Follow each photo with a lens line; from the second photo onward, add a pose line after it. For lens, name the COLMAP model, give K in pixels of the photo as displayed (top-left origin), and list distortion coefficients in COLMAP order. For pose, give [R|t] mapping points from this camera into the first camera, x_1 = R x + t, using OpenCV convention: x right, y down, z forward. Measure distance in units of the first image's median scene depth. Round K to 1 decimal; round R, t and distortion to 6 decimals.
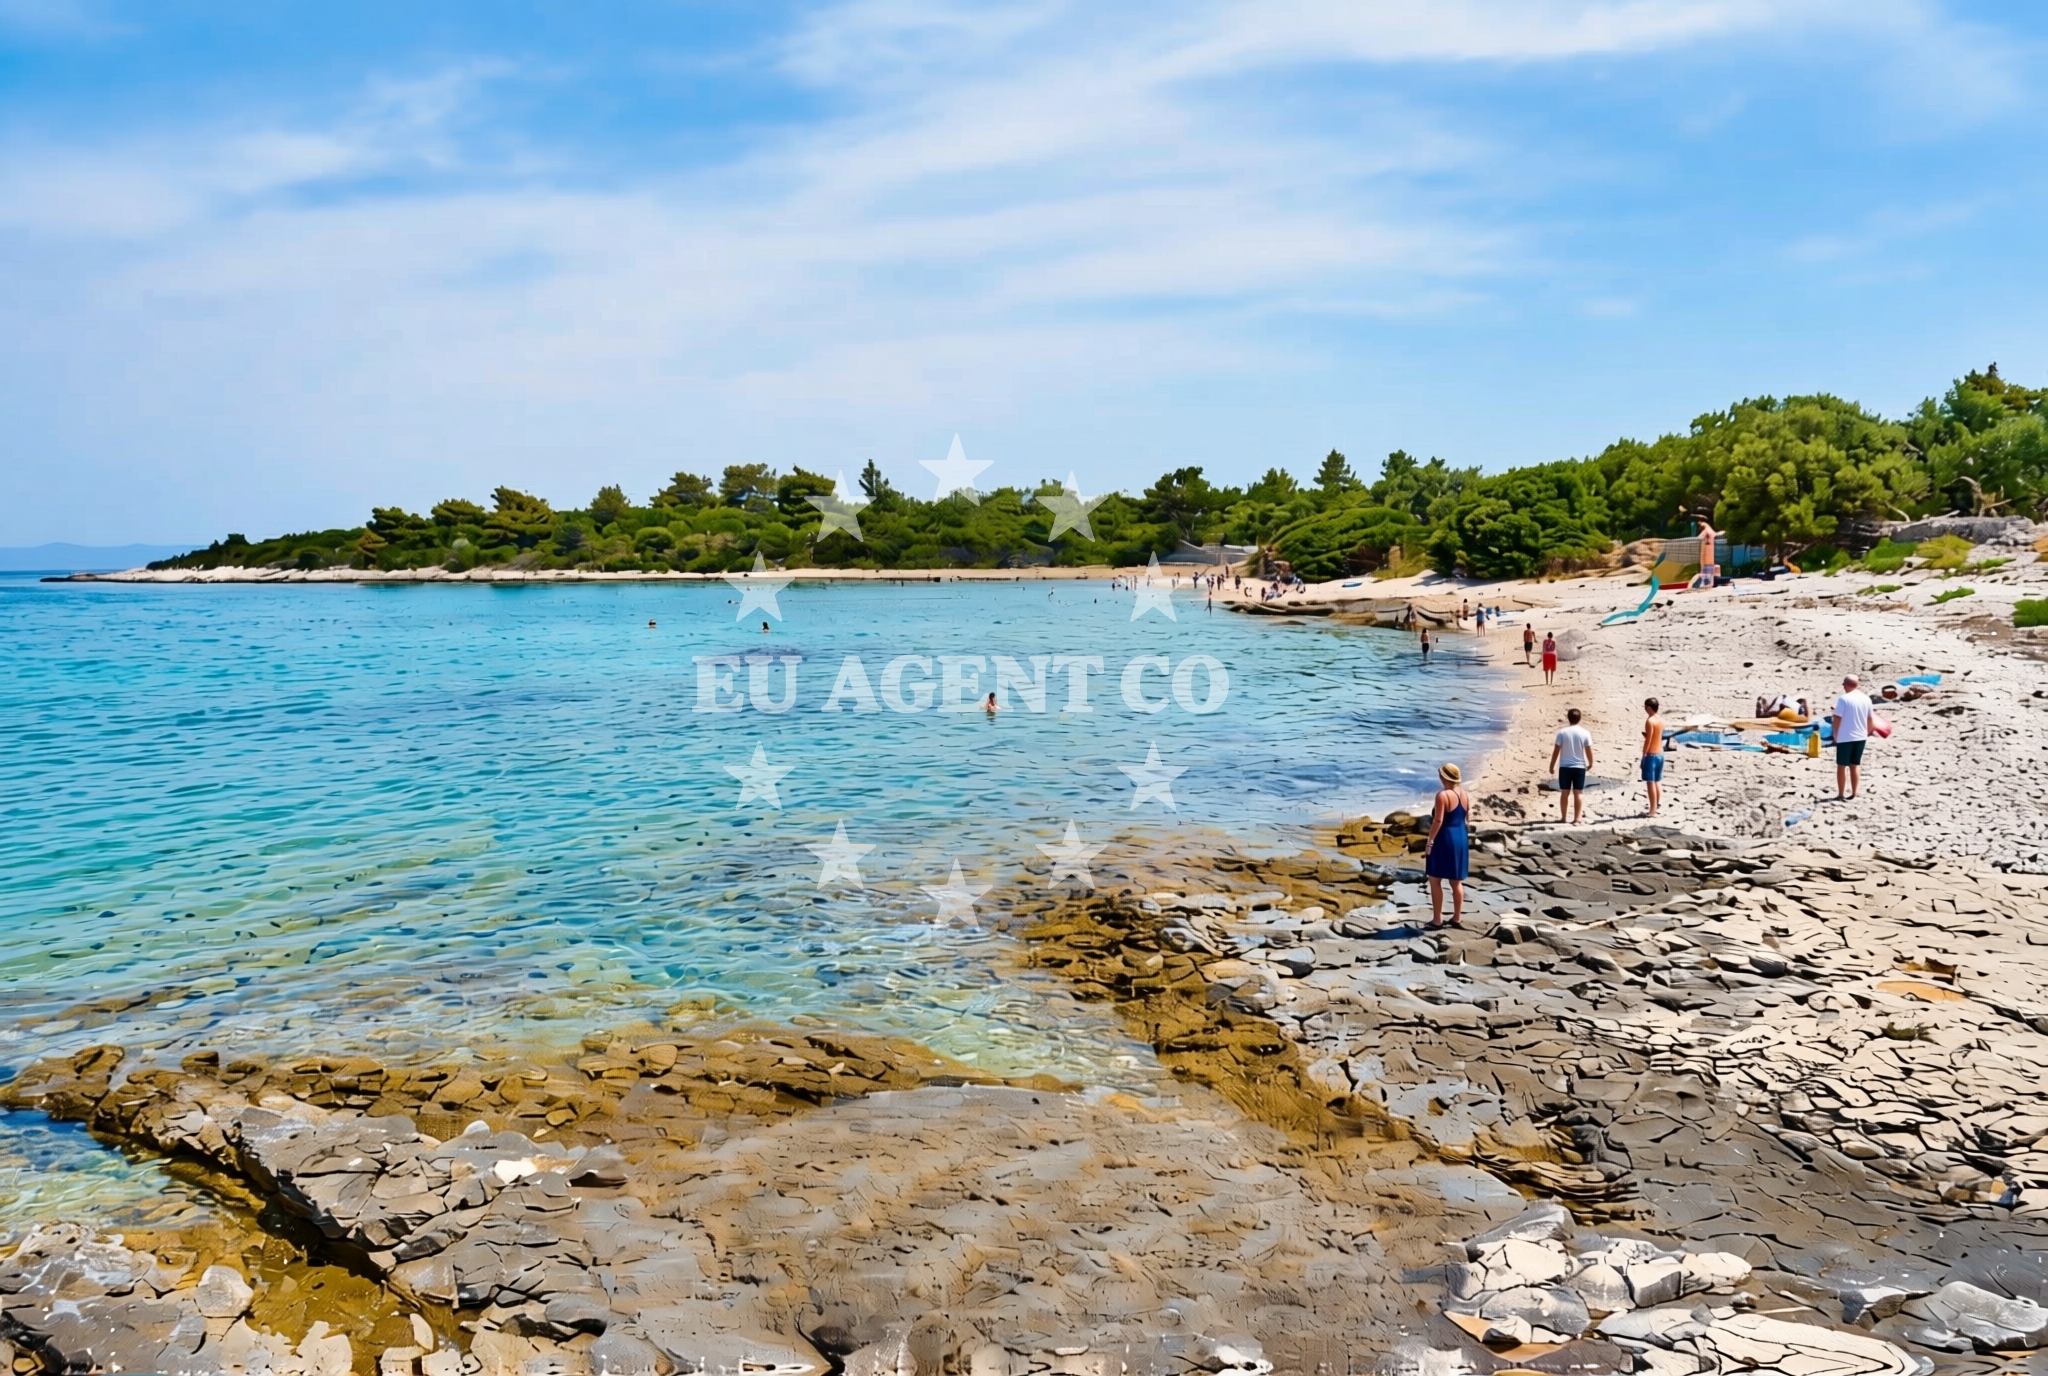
lens RADIAL K [[1564.7, 0, 1141.8], [0, 1564.7, 686.2], [0, 0, 1]] dist [-0.003314, 0.006896]
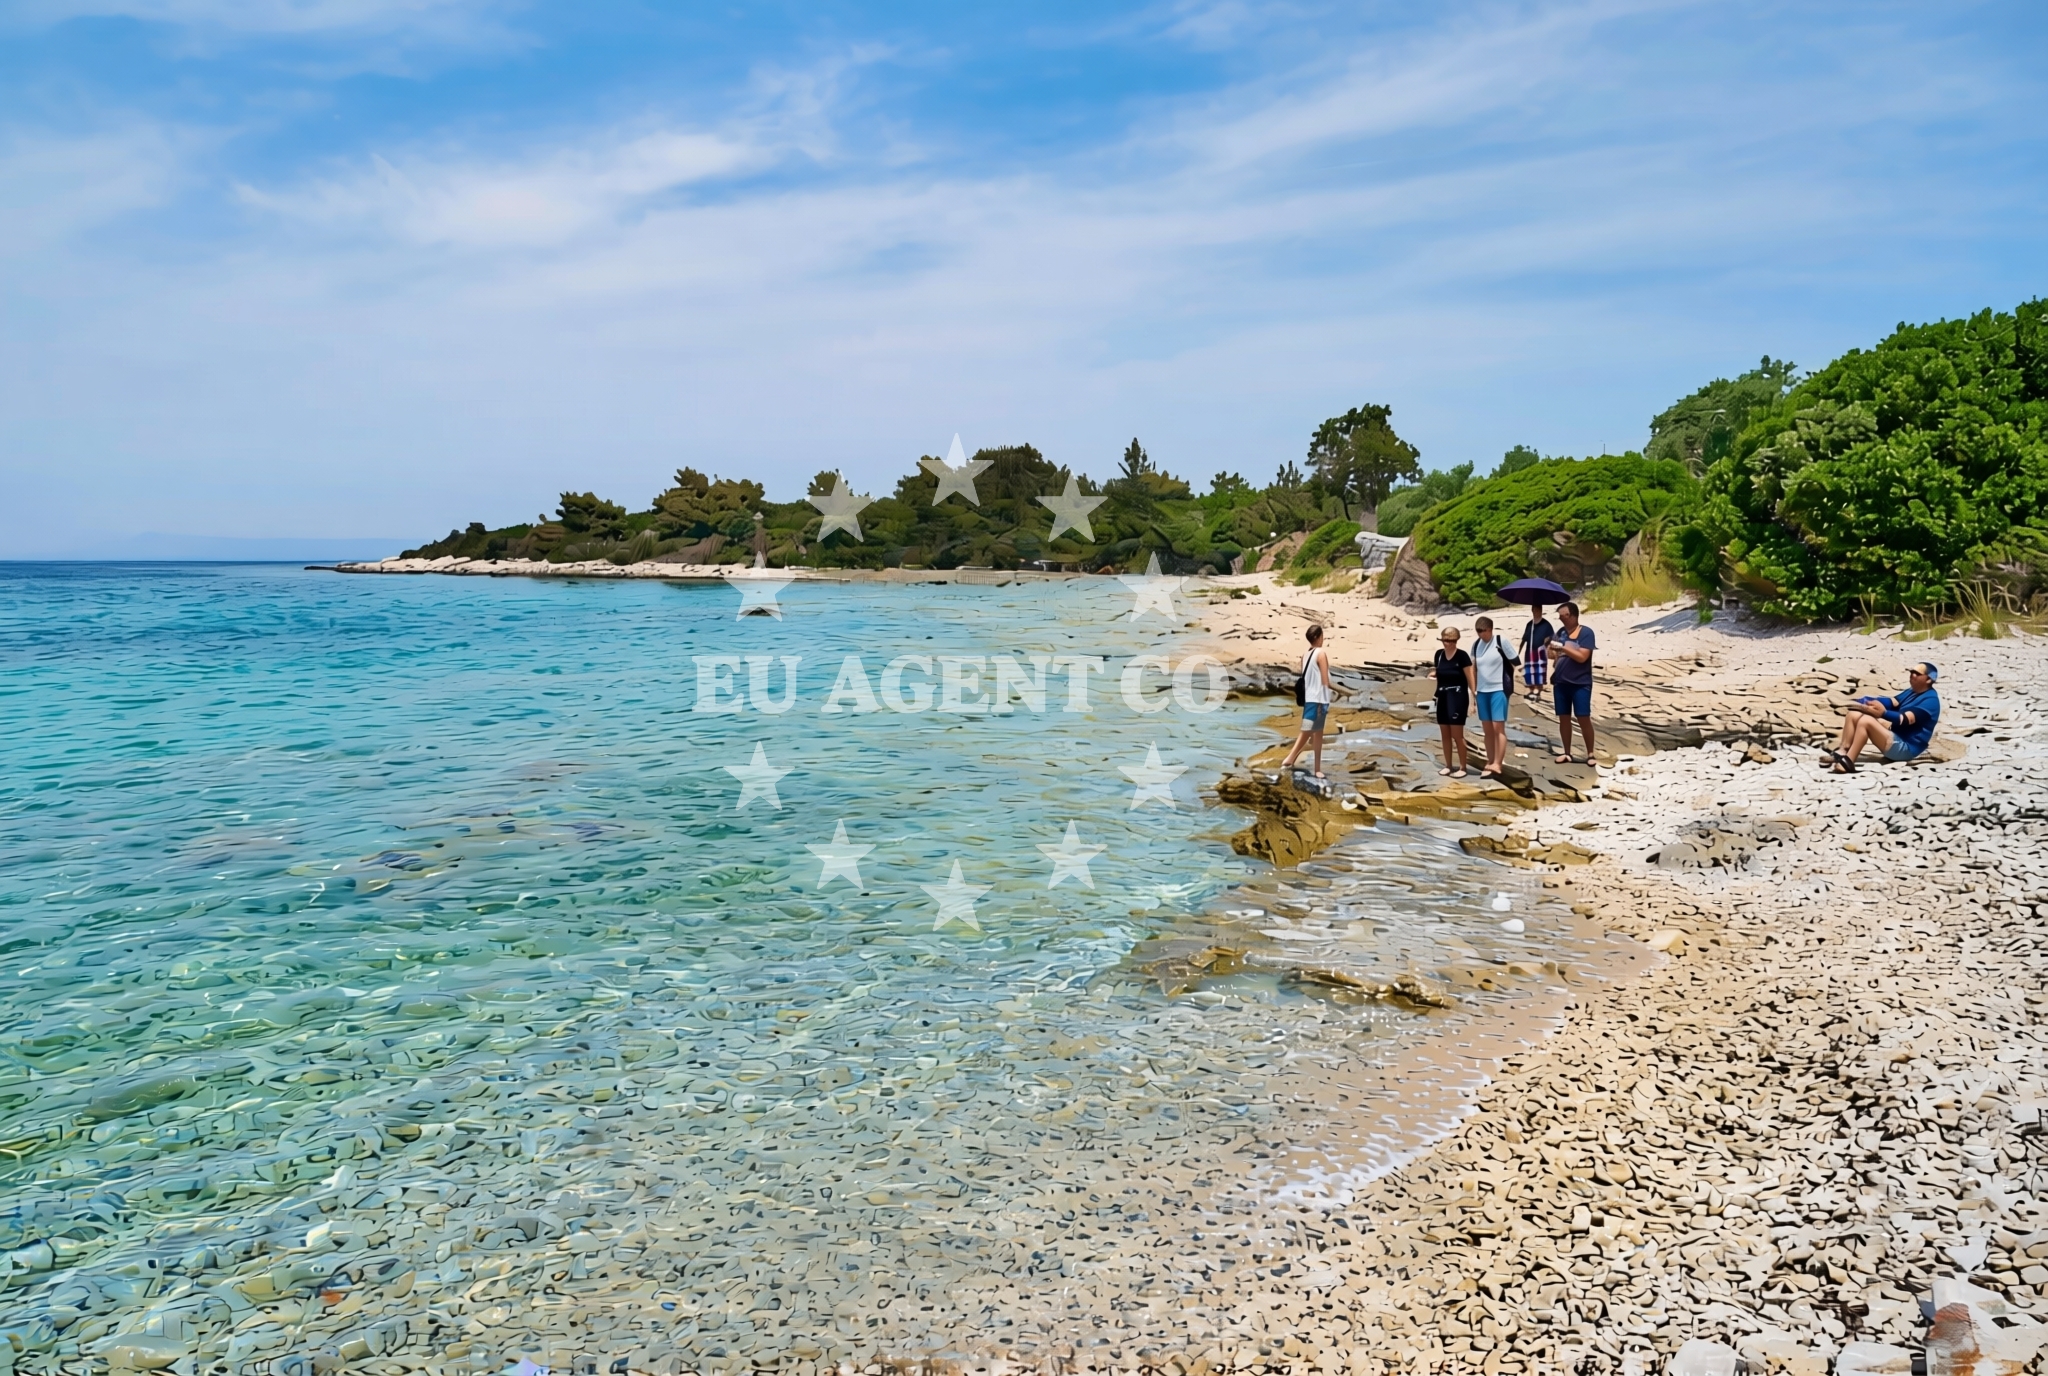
lens RADIAL K [[1595.6, 0, 1028.6], [0, 1595.6, 749.0], [0, 0, 1]] dist [-0.002190, 0.003873]
pose [[0.945913, 0.053124, -0.320042, 0.055592], [-0.041798, 0.998236, 0.042159, -0.014778], [0.321717, -0.026502, 0.946465, 0.186980]]
